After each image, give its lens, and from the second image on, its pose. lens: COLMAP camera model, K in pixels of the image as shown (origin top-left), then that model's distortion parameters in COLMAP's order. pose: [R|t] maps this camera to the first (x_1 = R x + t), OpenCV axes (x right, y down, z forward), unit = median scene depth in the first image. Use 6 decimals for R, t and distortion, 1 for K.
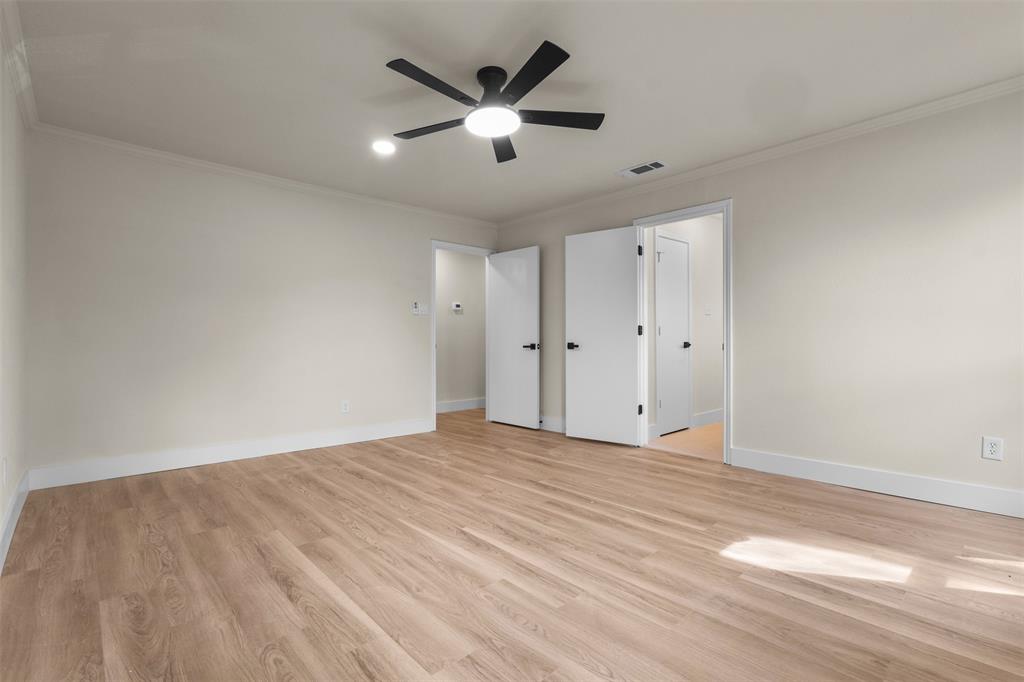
lens RADIAL K [[469.5, 0, 514.0], [0, 469.5, 339.8], [0, 0, 1]] dist [0.000143, 0.000434]
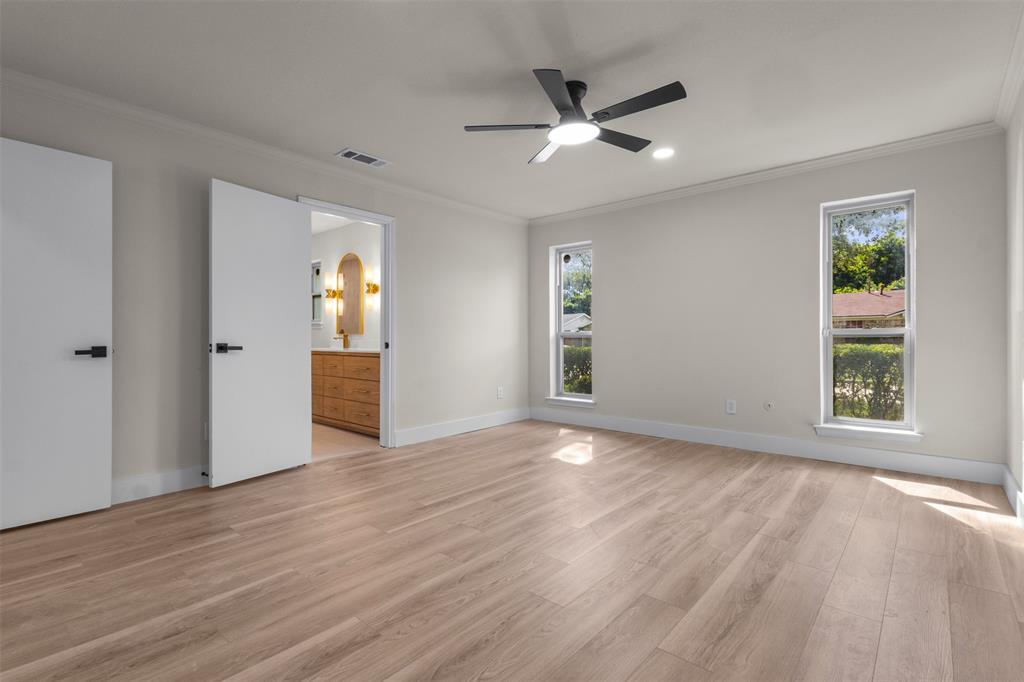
lens RADIAL K [[469.5, 0, 514.0], [0, 469.5, 339.8], [0, 0, 1]] dist [0.000143, 0.000434]
pose [[-0.102754, 0.001432, 0.994706, -0.907664], [0.000844, 0.999999, -0.001352, 0.003973], [-0.994706, 0.000701, -0.102755, 1.037035]]
